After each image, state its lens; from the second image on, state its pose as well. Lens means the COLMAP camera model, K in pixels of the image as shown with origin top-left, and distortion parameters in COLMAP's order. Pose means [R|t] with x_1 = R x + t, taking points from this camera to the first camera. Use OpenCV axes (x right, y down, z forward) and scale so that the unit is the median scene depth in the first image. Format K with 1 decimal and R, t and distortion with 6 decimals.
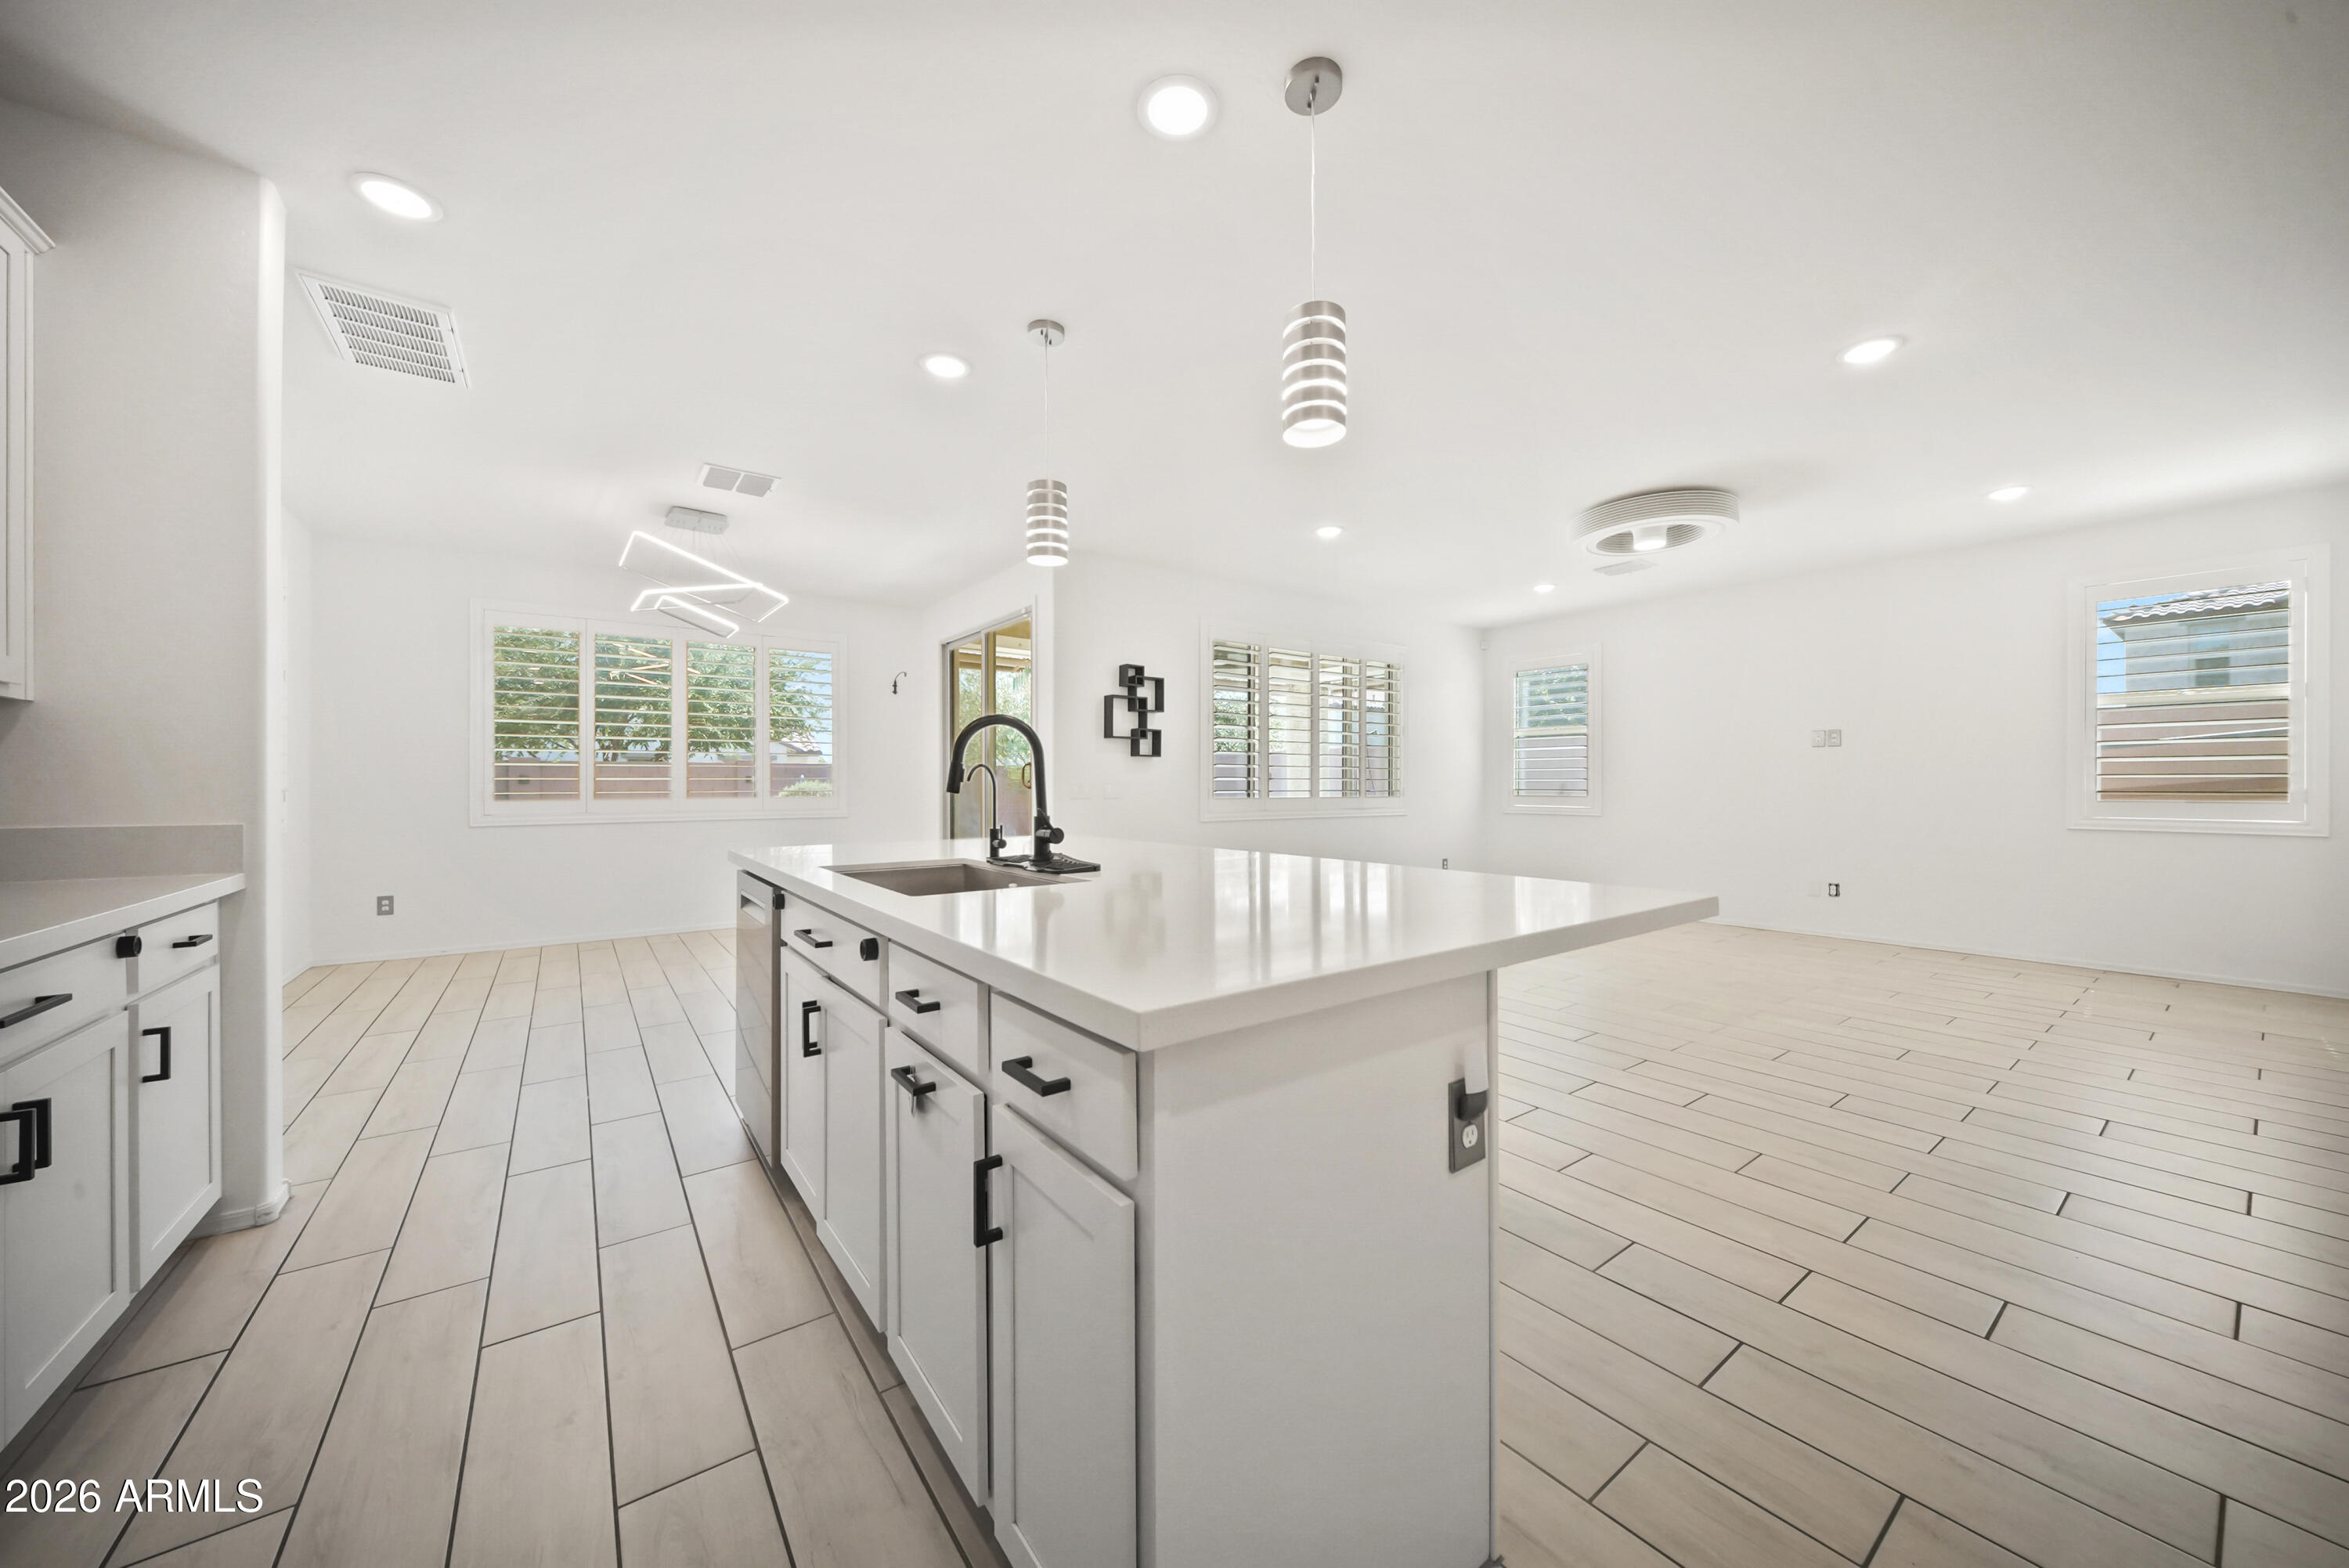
lens RADIAL K [[824.1, 0, 1166.5], [0, 824.1, 783.5], [0, 0, 1]] dist [-0.013403, -0.001041]
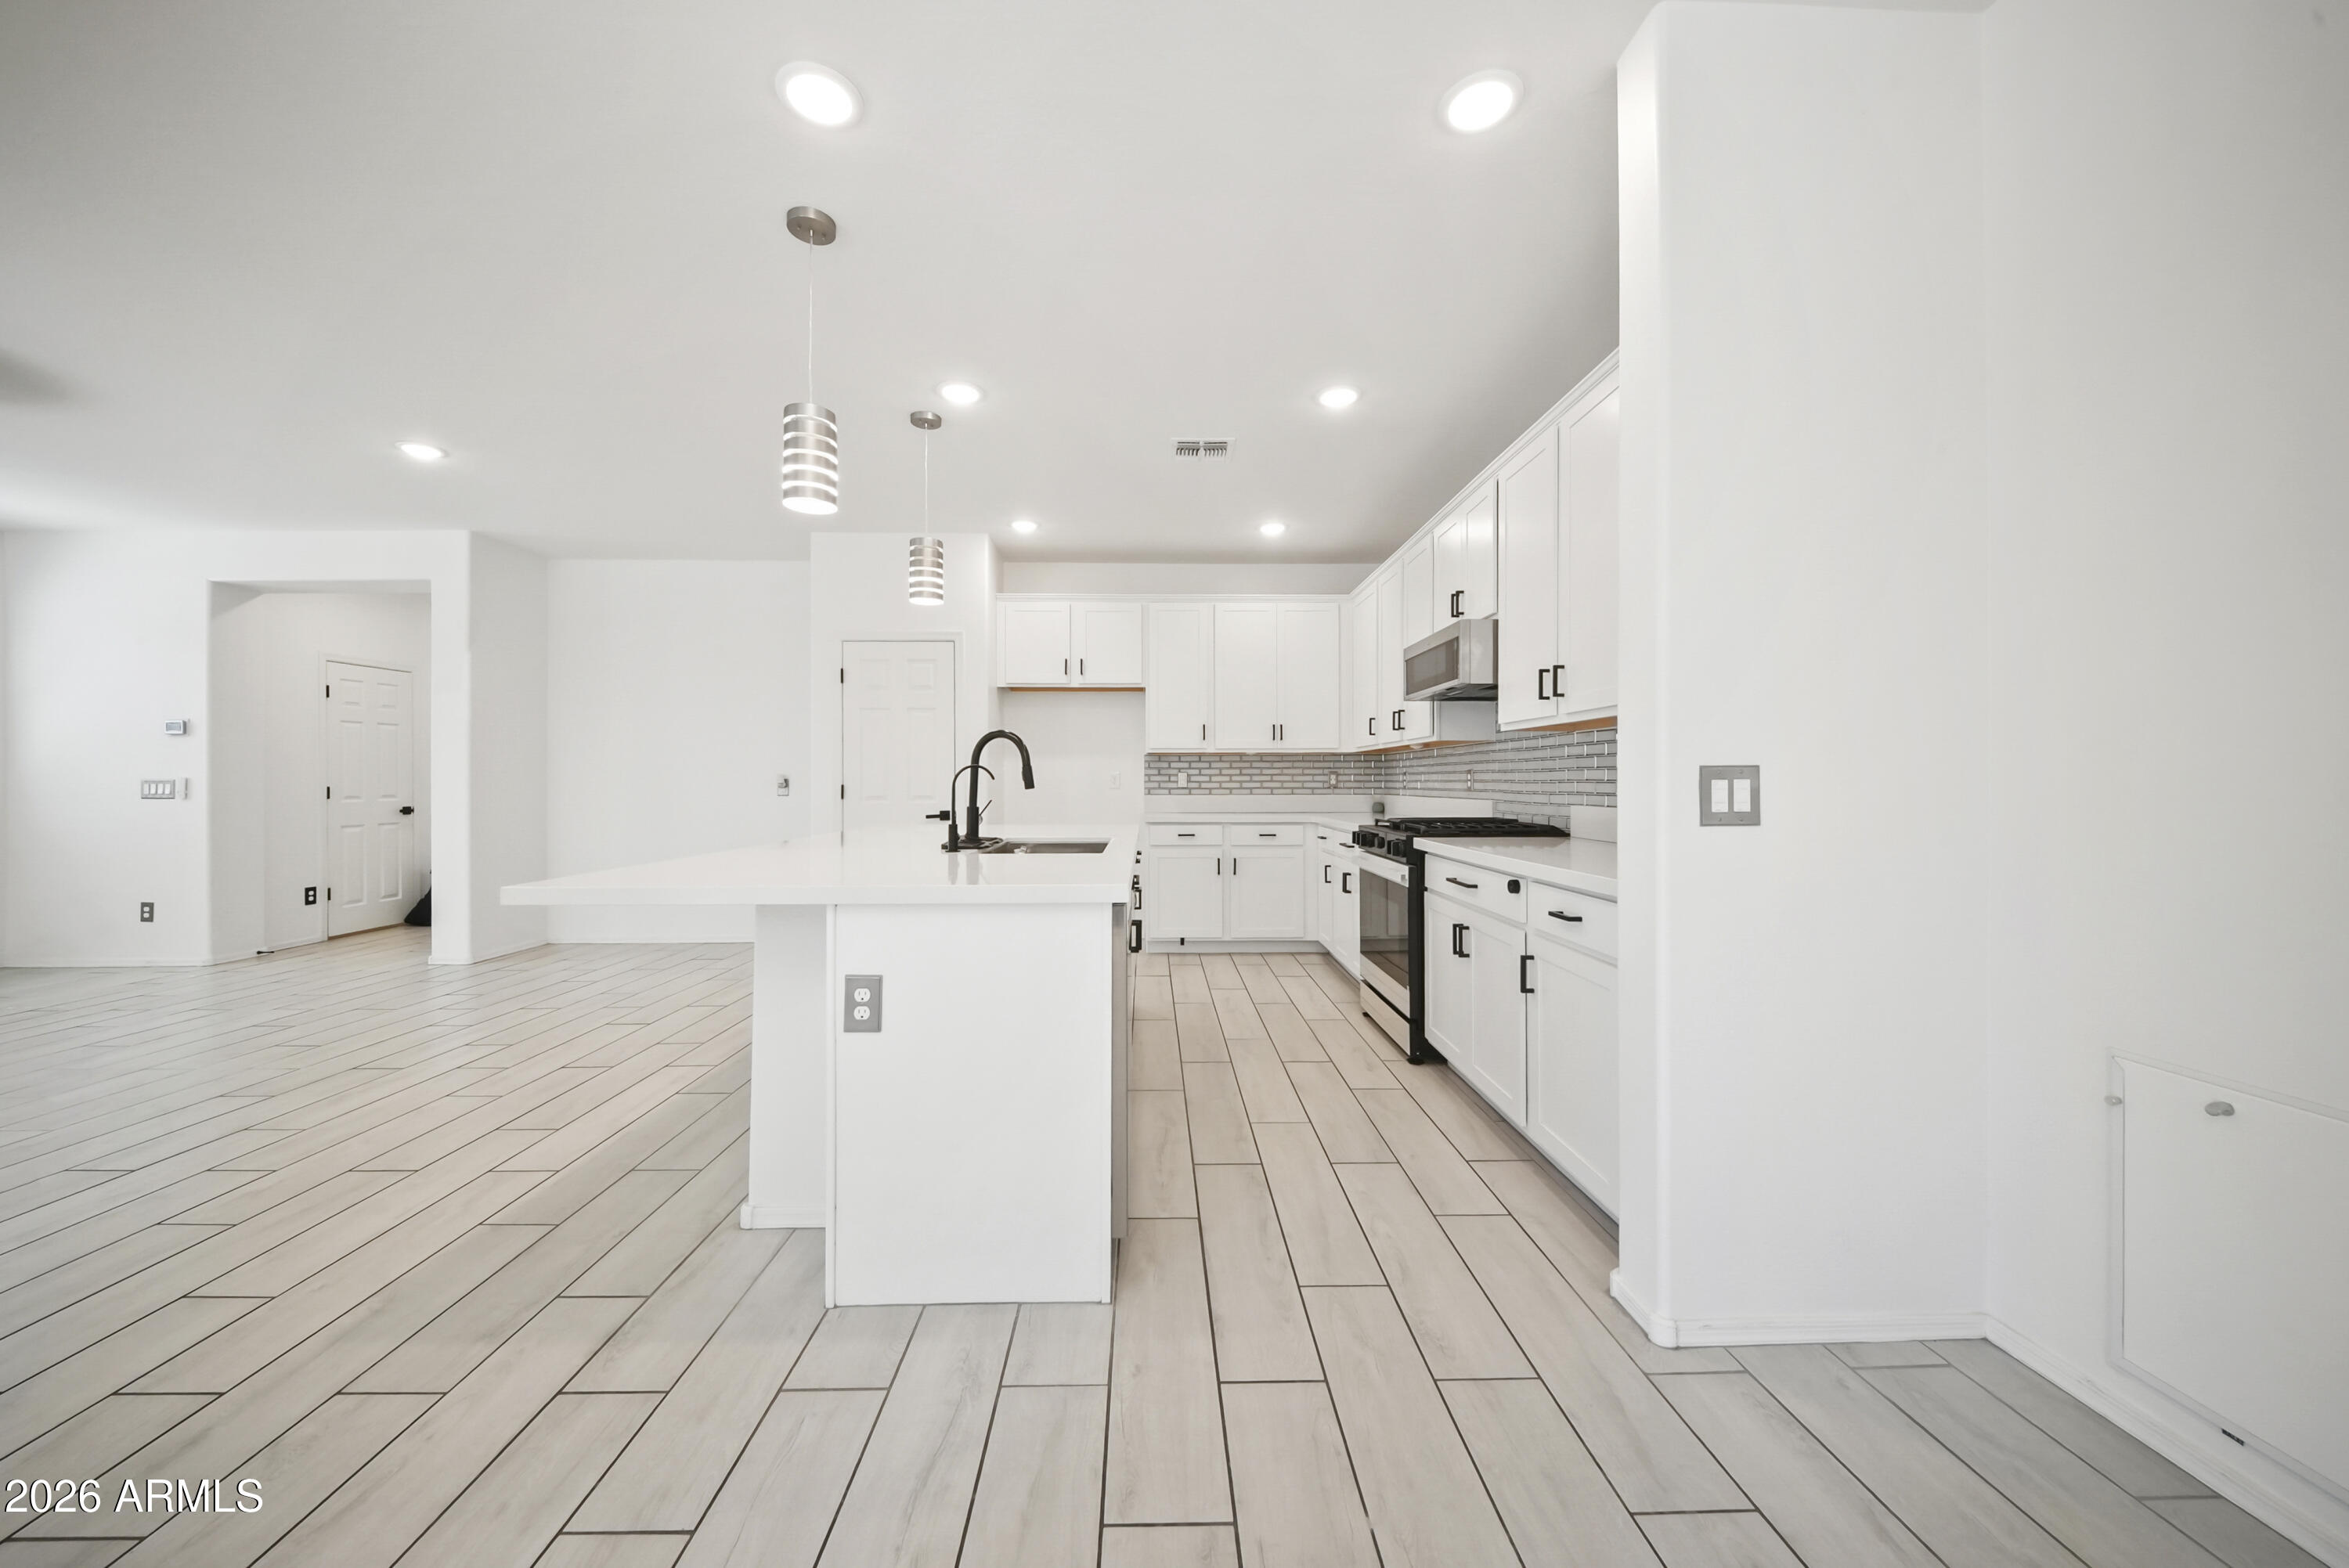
lens RADIAL K [[835.4, 0, 1164.2], [0, 835.4, 776.9], [0, 0, 1]] dist [-0.003484, -0.001948]
pose [[-0.818520, 0.006817, 0.574438, -0.440583], [0.002153, 0.999959, -0.008799, 0.001611], [-0.574474, -0.005965, -0.818501, 0.722383]]
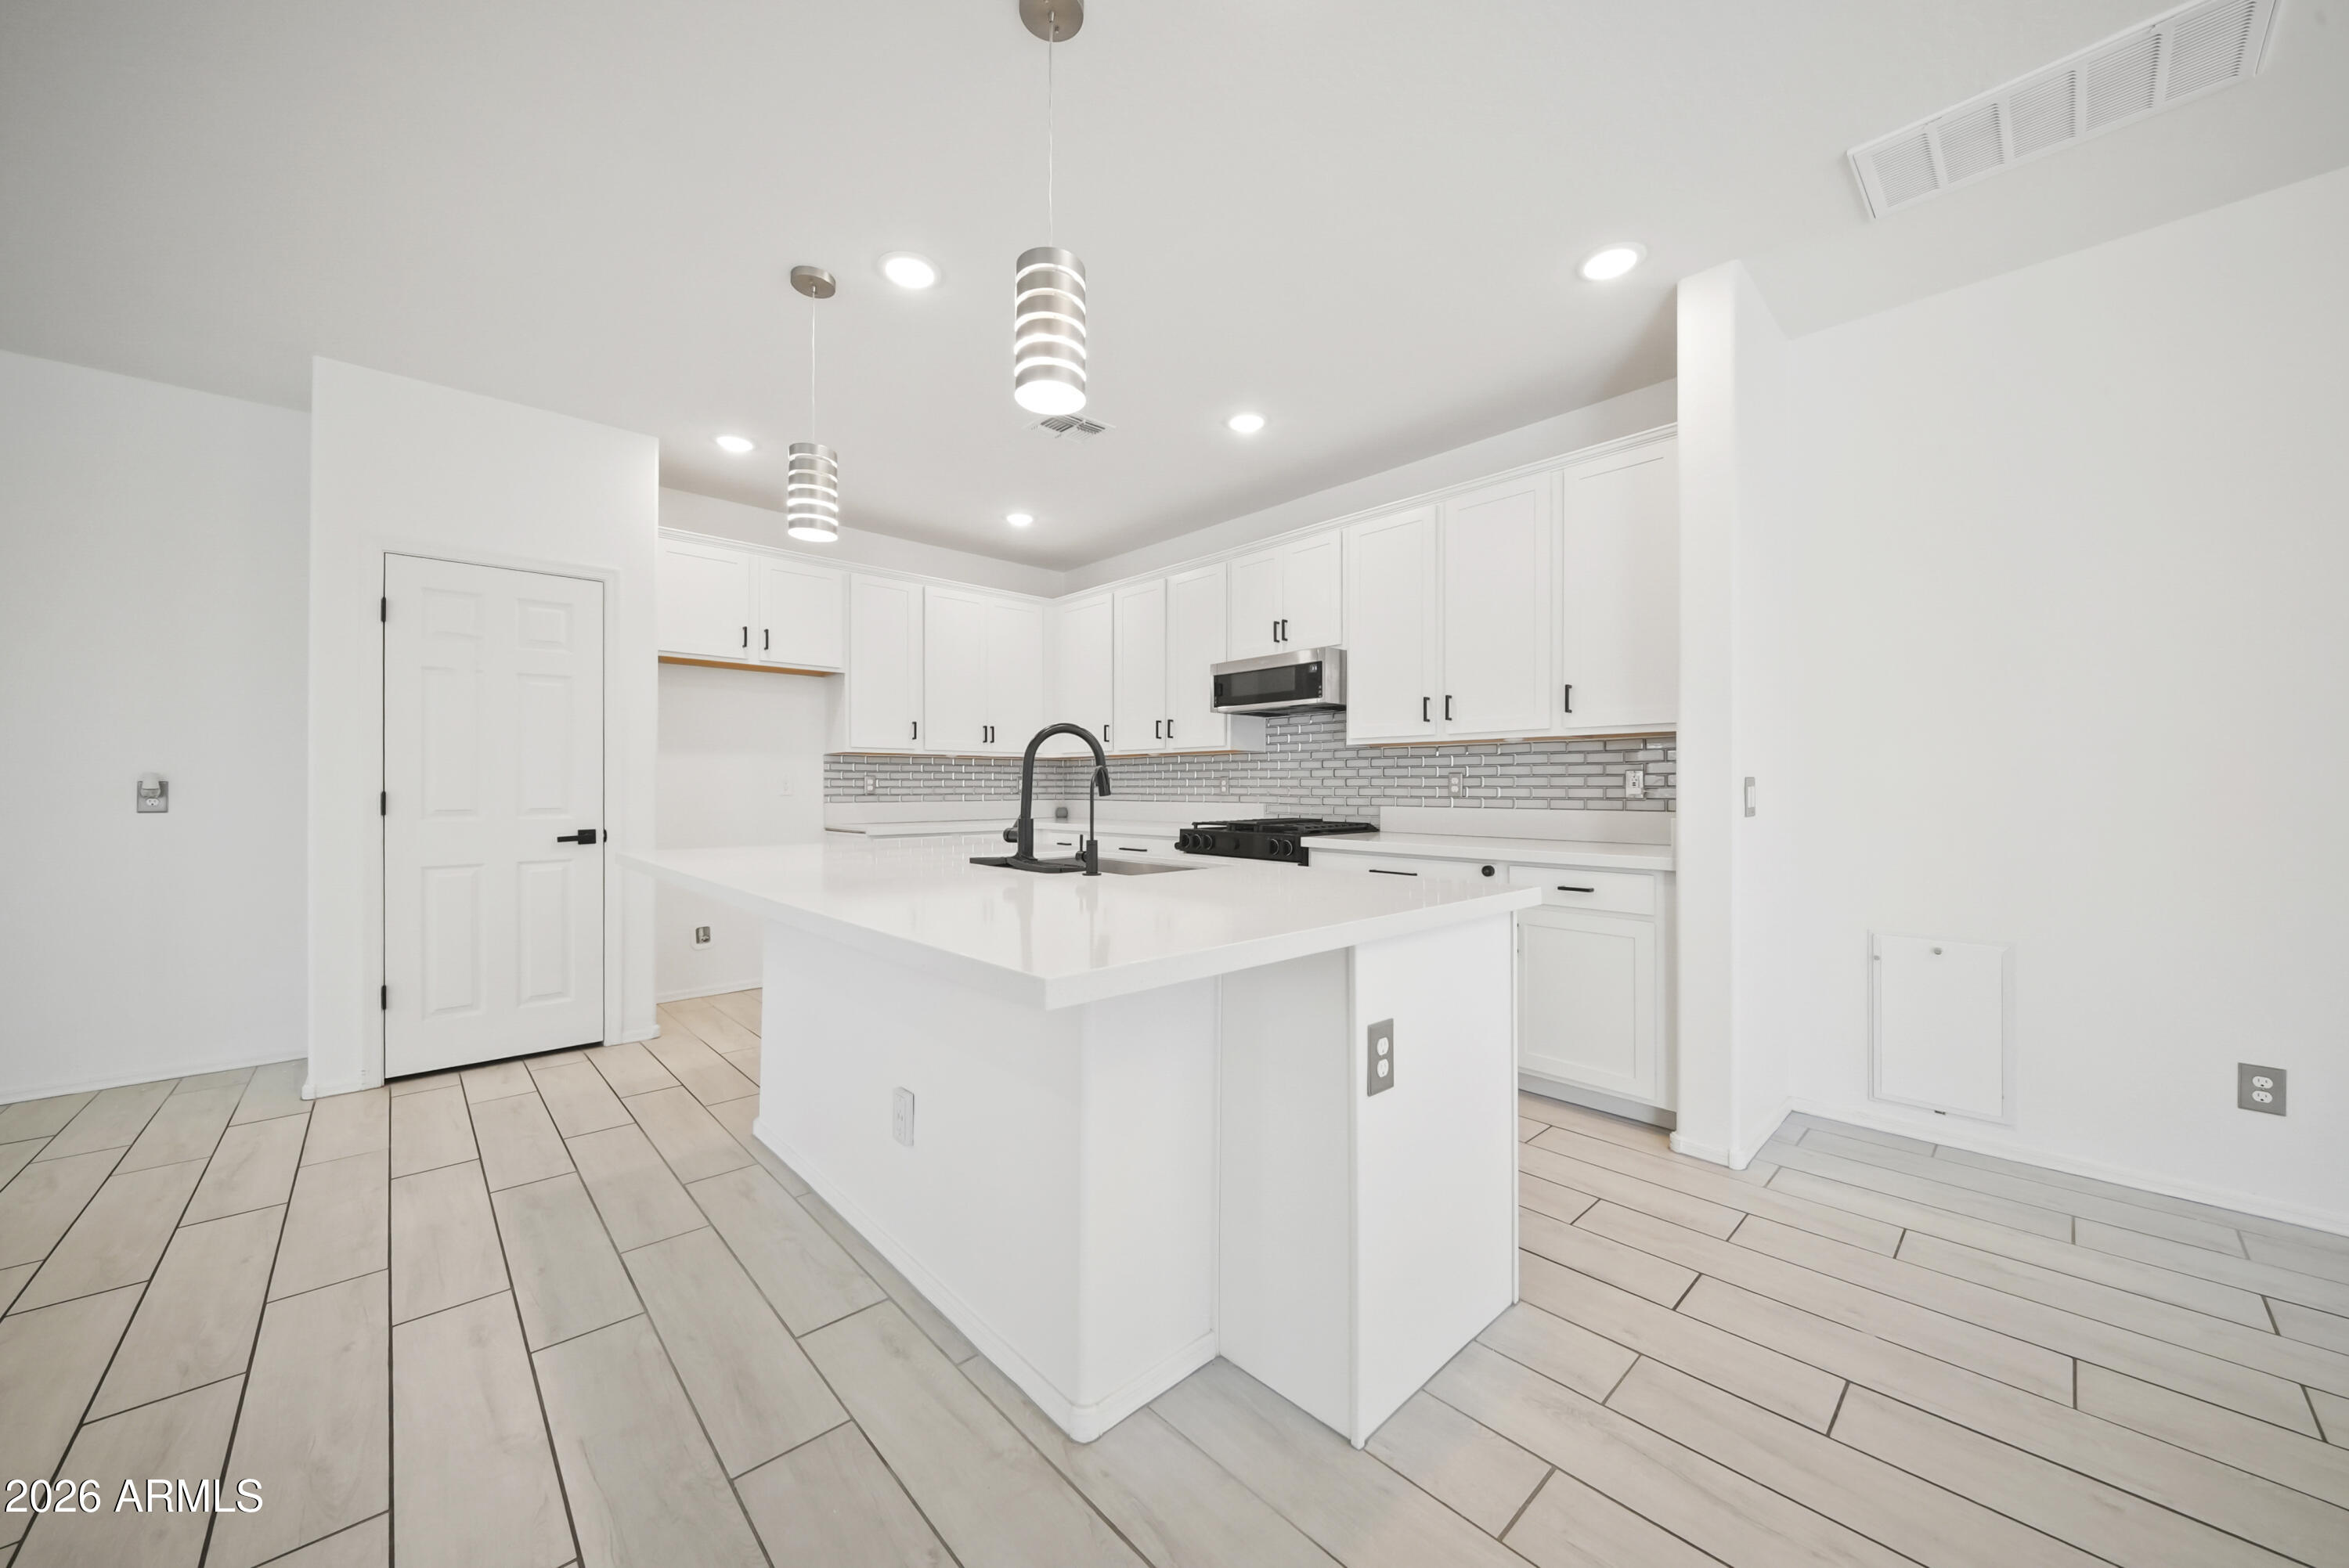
lens RADIAL K [[835.4, 0, 1174.5], [0, 835.4, 781.1], [0, 0, 1]] dist [-0.003484, -0.001948]
pose [[-0.993445, 0.001513, -0.114304, -0.083768], [0.002567, 0.999956, -0.009073, 0.001014], [0.114286, -0.009307, -0.993404, 0.778021]]
